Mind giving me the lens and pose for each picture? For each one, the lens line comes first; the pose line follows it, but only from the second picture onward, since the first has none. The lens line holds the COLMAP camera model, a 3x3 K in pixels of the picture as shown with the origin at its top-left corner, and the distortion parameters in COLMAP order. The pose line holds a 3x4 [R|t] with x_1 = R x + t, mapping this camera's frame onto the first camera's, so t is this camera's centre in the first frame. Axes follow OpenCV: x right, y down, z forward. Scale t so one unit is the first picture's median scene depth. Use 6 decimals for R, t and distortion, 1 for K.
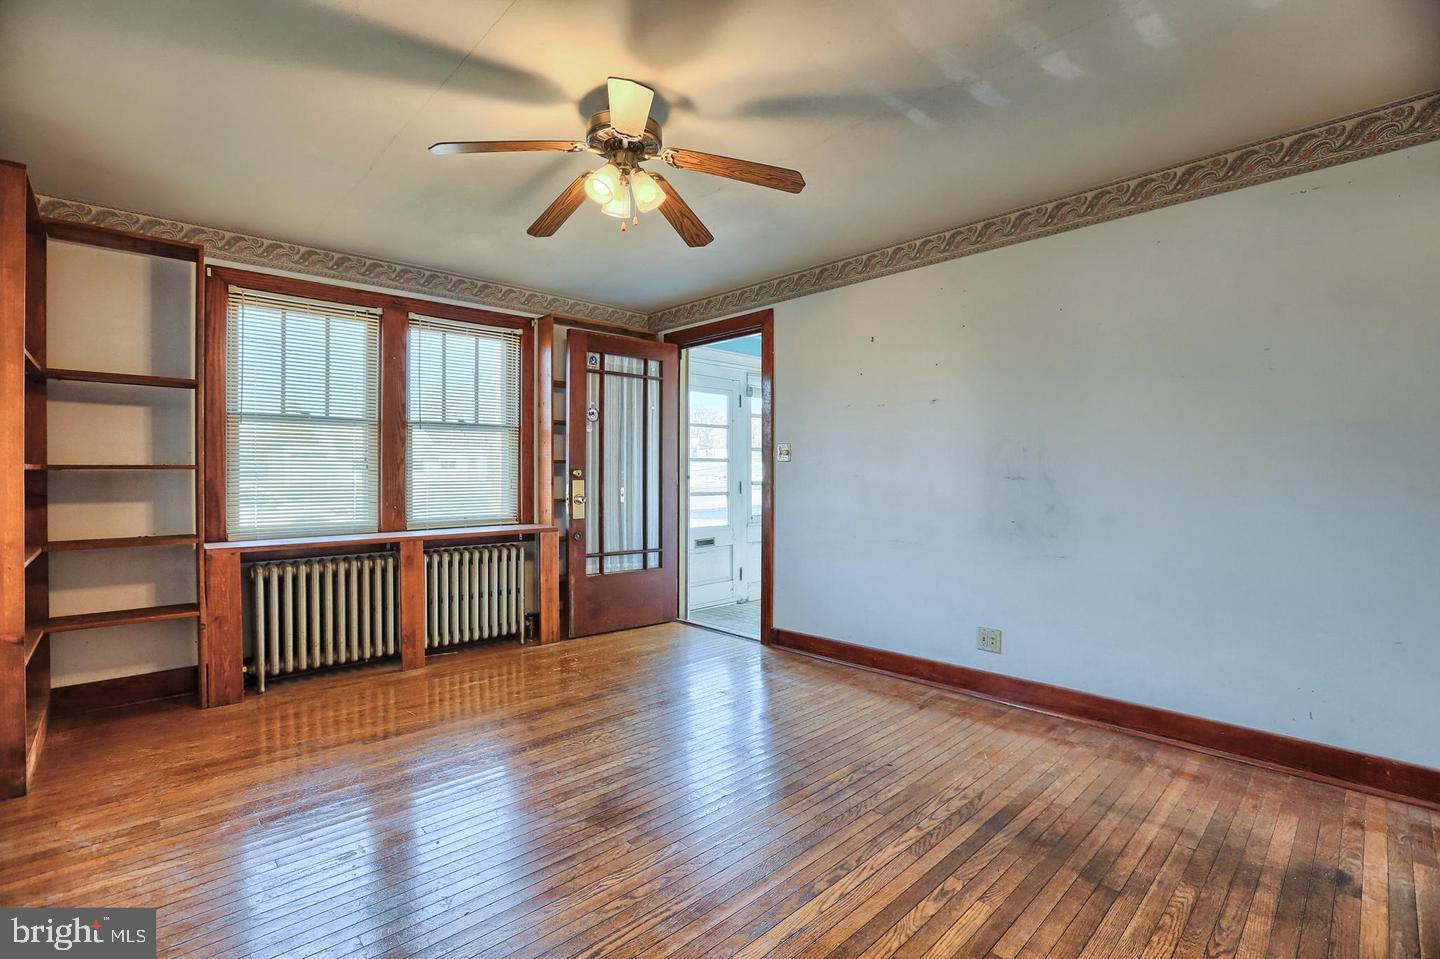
lens RADIAL K [[685.2, 0, 712.8], [0, 685.2, 478.4], [0, 0, 1]] dist [-0.019433, 0.000203]
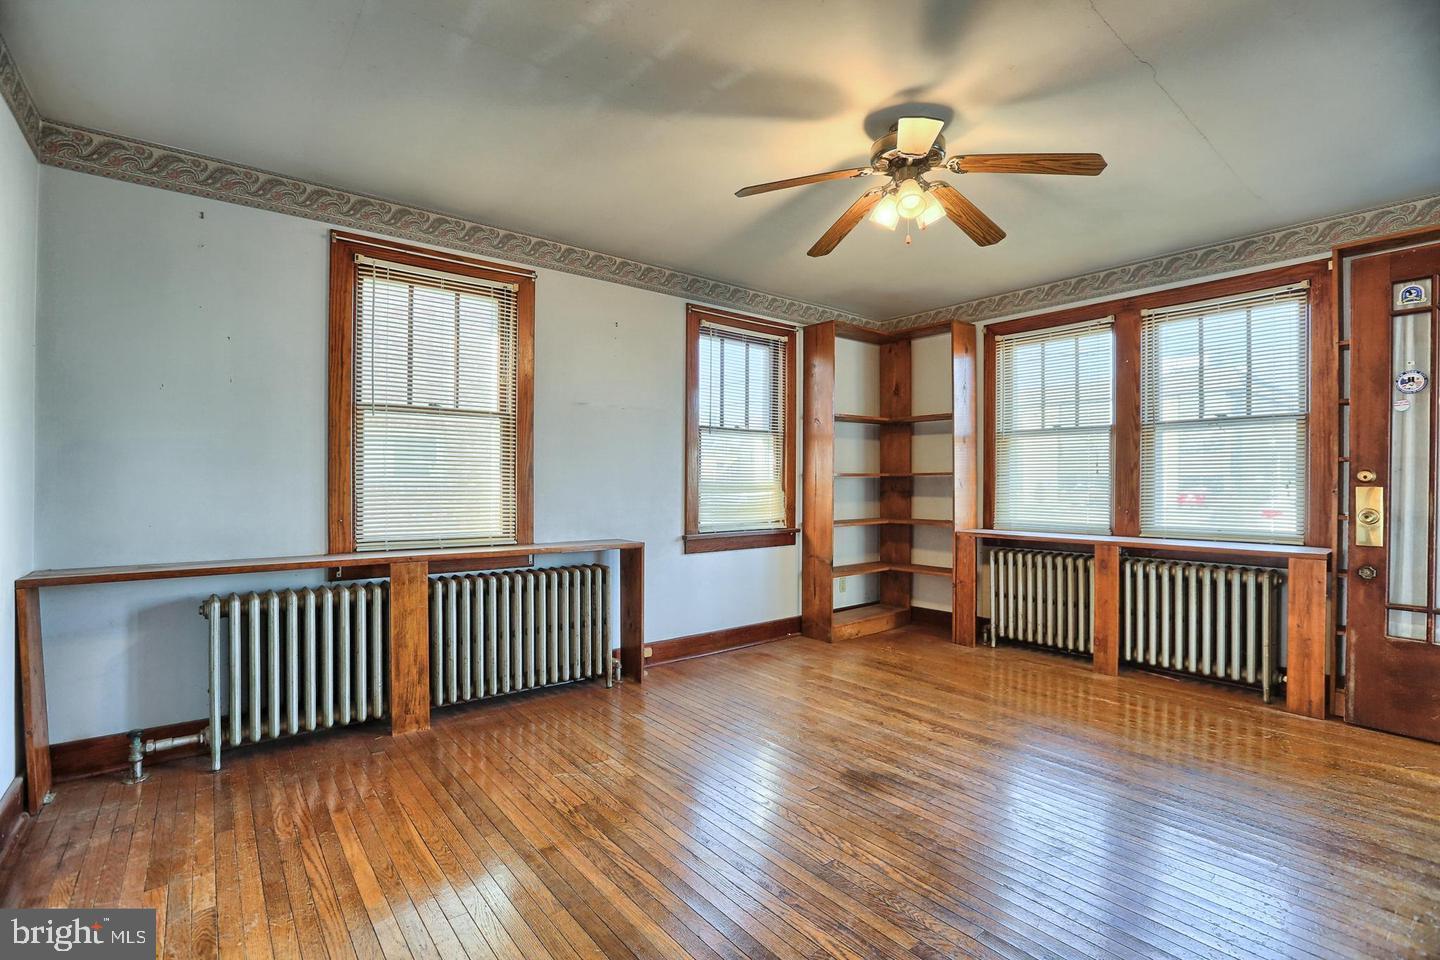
lens RADIAL K [[685.2, 0, 712.8], [0, 685.2, 478.9], [0, 0, 1]] dist [-0.019433, 0.000203]
pose [[-0.107279, -0.004152, -0.994220, 0.588466], [-0.009492, 0.999950, -0.003151, 0.003437], [0.994184, 0.009099, -0.107313, 0.518354]]
